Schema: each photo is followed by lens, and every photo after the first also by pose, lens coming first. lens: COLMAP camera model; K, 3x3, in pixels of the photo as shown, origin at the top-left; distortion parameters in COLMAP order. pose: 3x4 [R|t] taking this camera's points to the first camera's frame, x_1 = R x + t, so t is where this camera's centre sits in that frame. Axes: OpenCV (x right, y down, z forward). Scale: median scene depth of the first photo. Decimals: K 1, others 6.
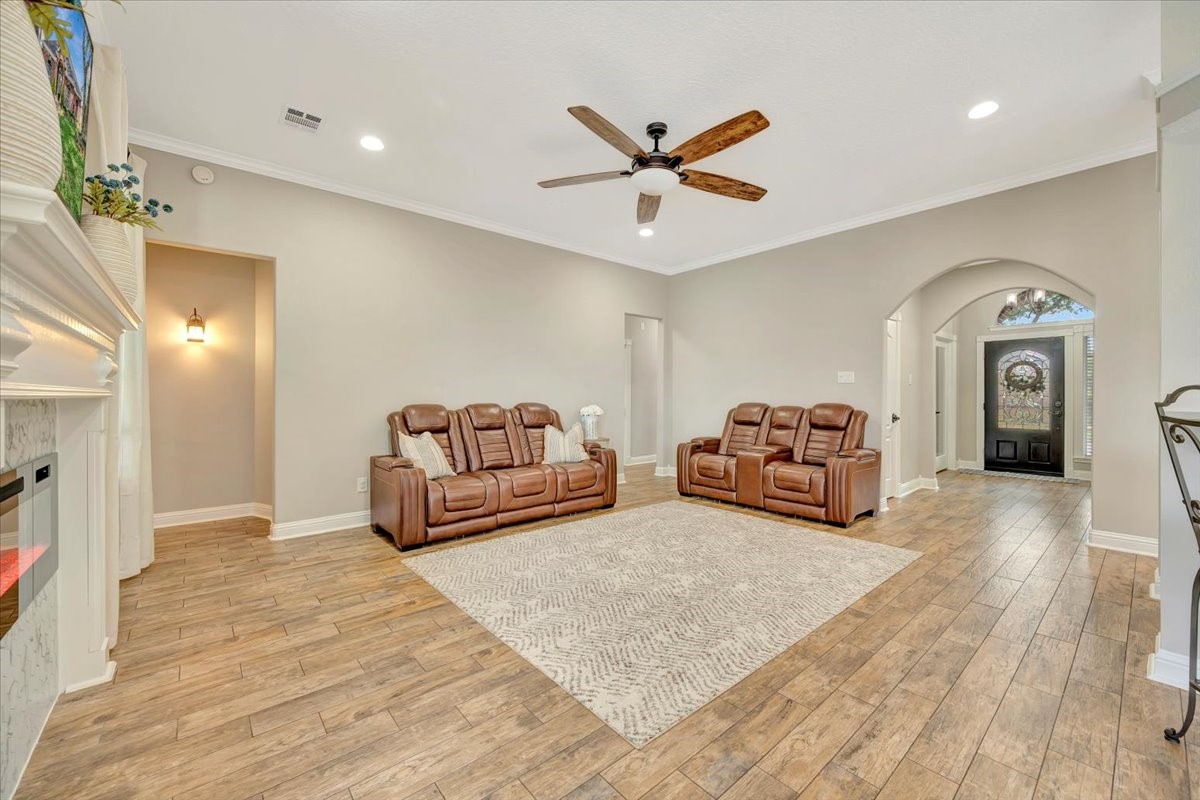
lens RADIAL K [[475.6, 0, 596.2], [0, 475.6, 399.7], [0, 0, 1]] dist [-0.001331, 0.000100]
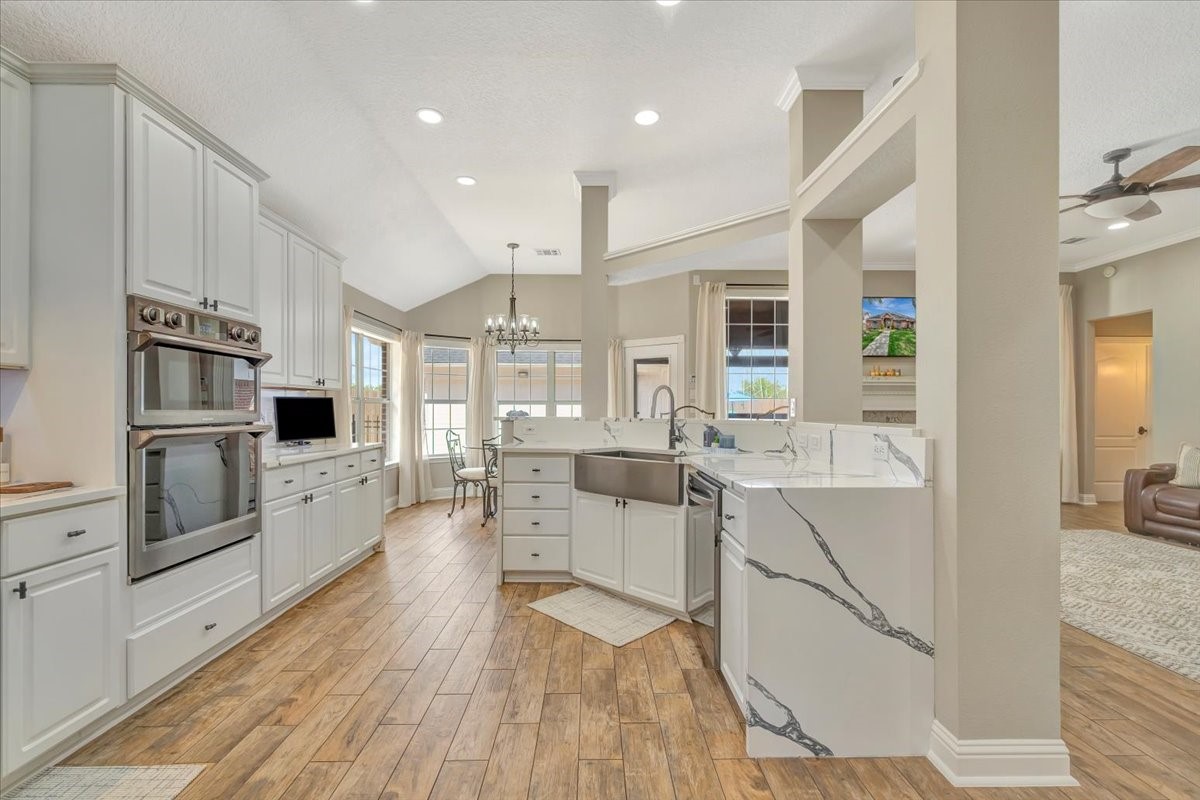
lens RADIAL K [[504.4, 0, 592.9], [0, 504.4, 408.9], [0, 0, 1]] dist [-0.046023, 0.010357]
pose [[-0.646335, -0.000725, -0.763053, 1.428866], [-0.008861, 0.999939, 0.006555, -0.004158], [0.763002, 0.010998, -0.646303, 0.704718]]
